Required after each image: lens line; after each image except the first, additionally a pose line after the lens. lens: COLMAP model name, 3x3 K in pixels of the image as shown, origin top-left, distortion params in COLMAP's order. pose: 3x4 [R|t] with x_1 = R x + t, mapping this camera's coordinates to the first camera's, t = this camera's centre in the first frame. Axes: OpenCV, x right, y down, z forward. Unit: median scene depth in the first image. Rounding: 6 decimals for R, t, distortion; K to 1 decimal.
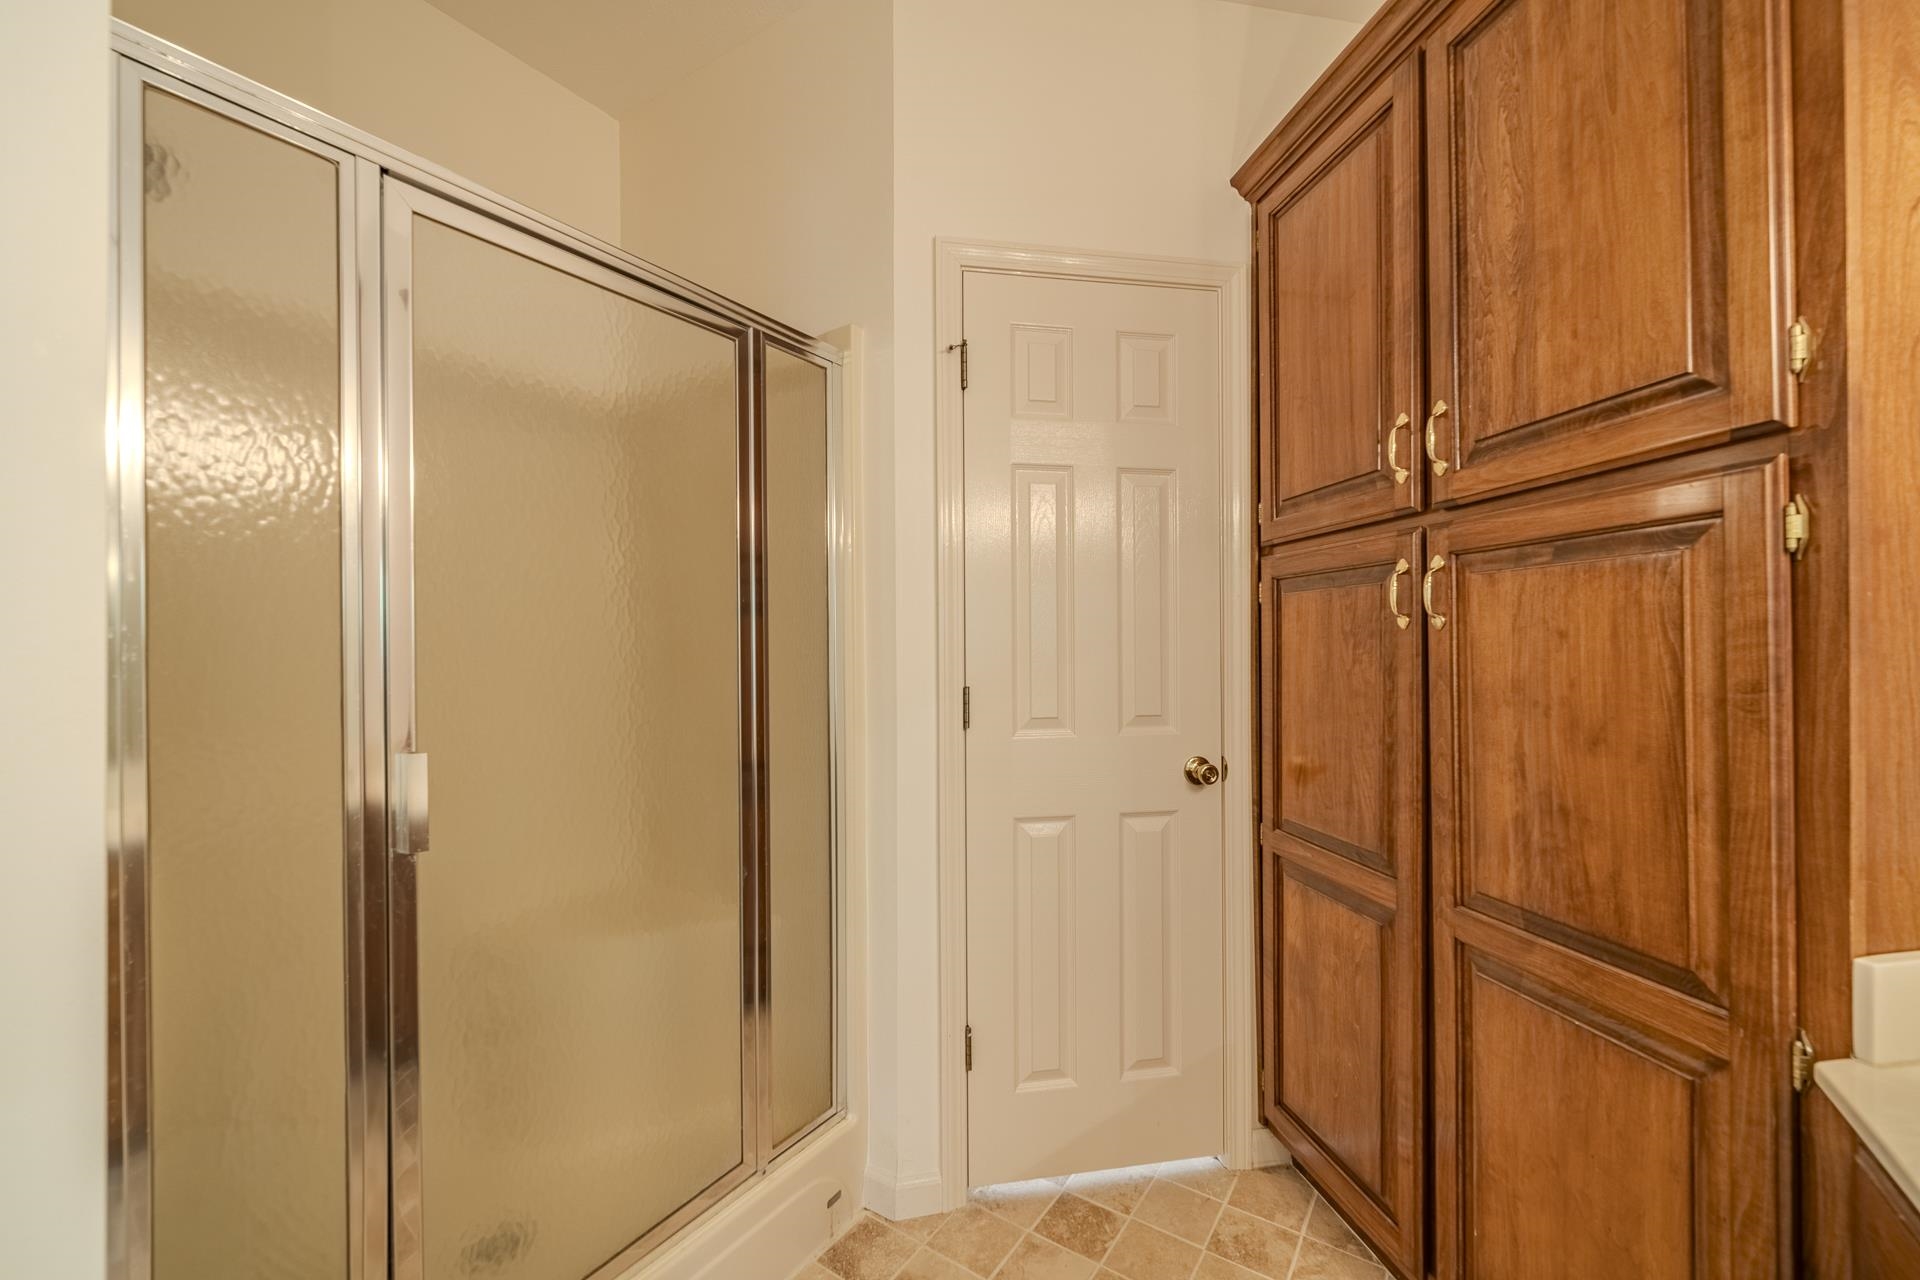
lens RADIAL K [[773.1, 0, 956.2], [0, 773.1, 643.3], [0, 0, 1]] dist [-0.002543, -0.000703]
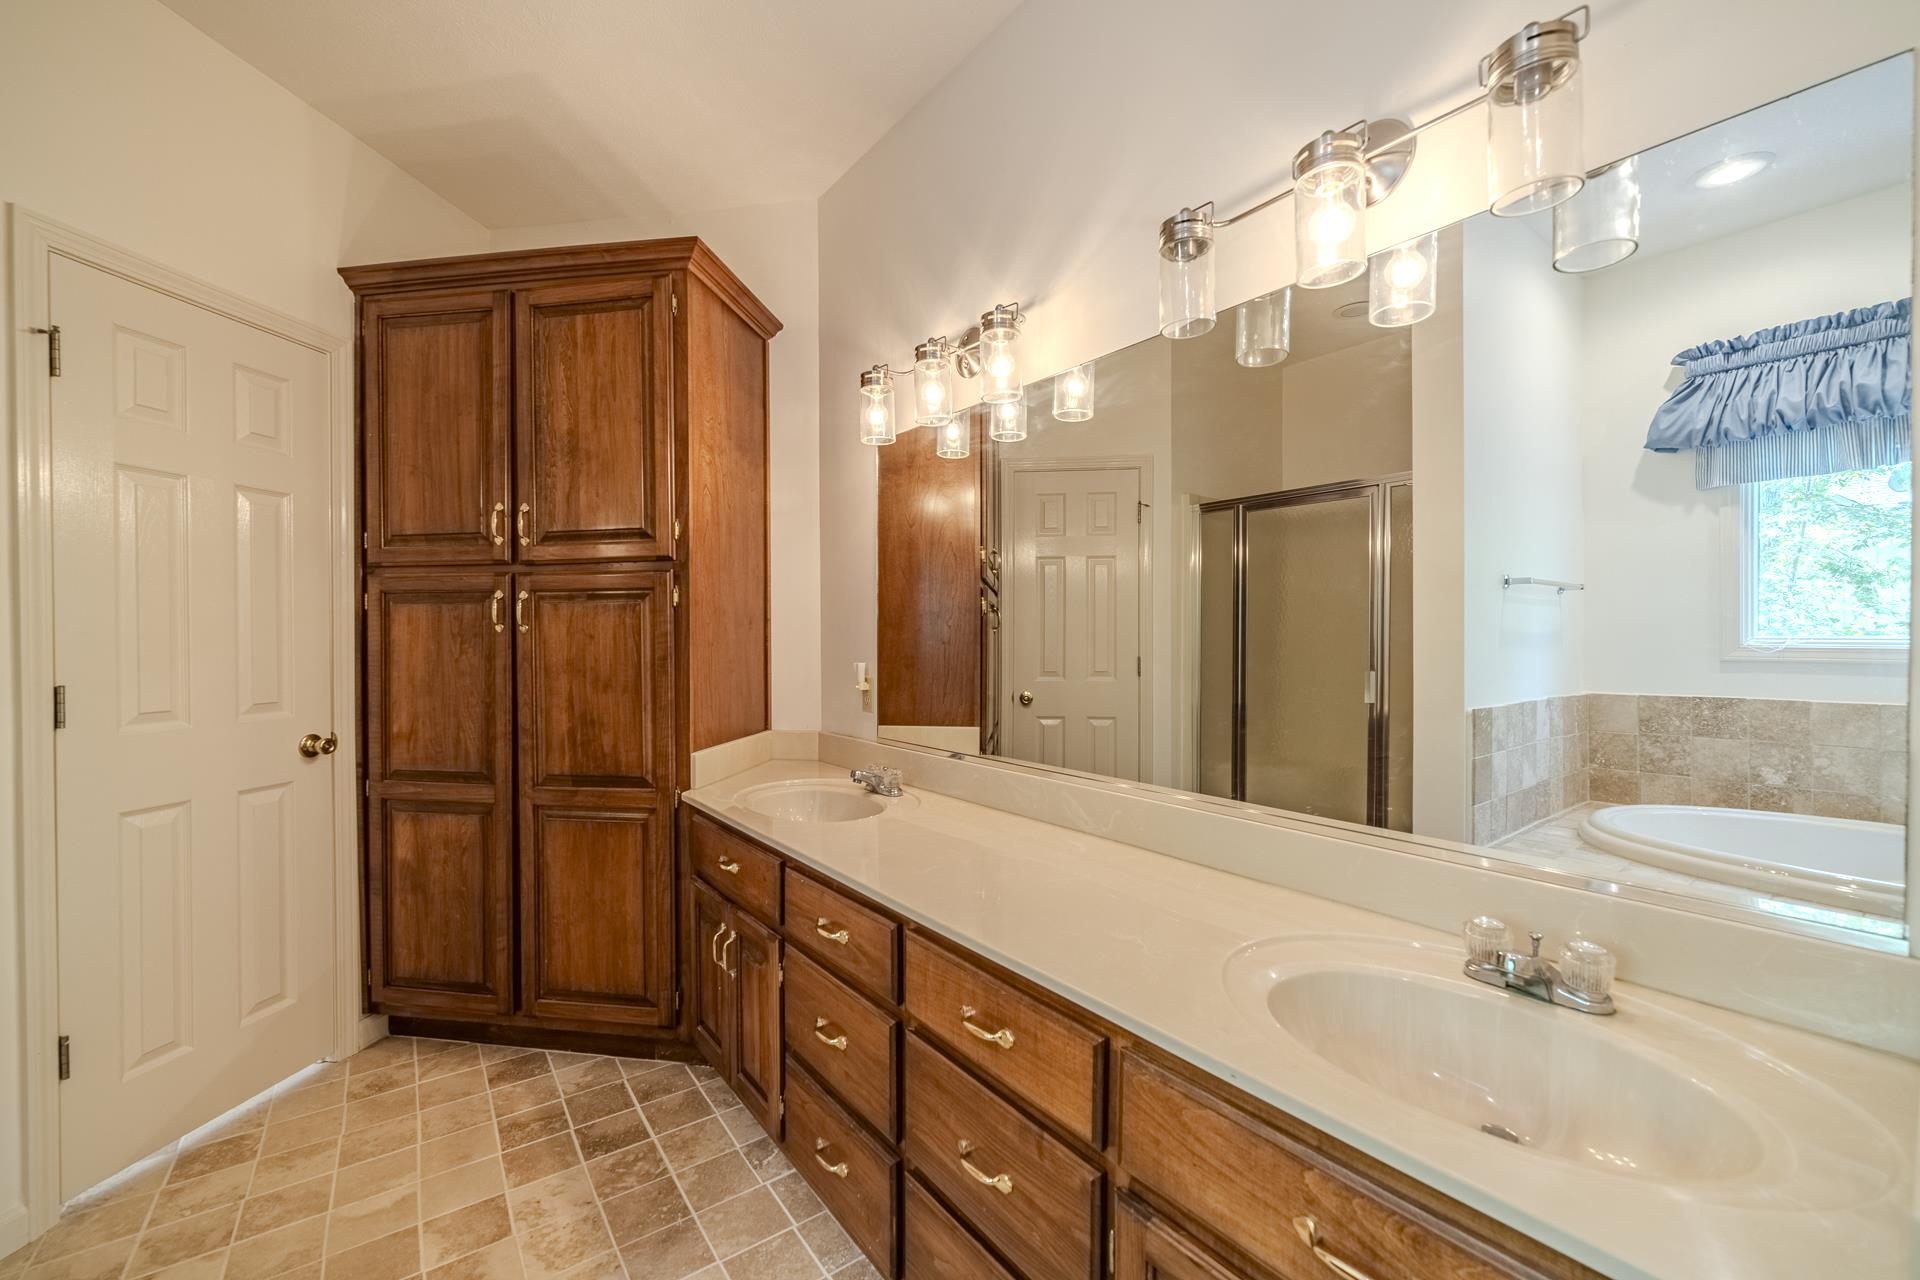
lens RADIAL K [[773.1, 0, 956.2], [0, 773.1, 643.3], [0, 0, 1]] dist [-0.002543, -0.000703]
pose [[0.328165, -0.002923, 0.944616, -0.671172], [-0.000876, 0.999994, 0.003398, -0.001375], [-0.944620, -0.001942, 0.328160, -0.477700]]
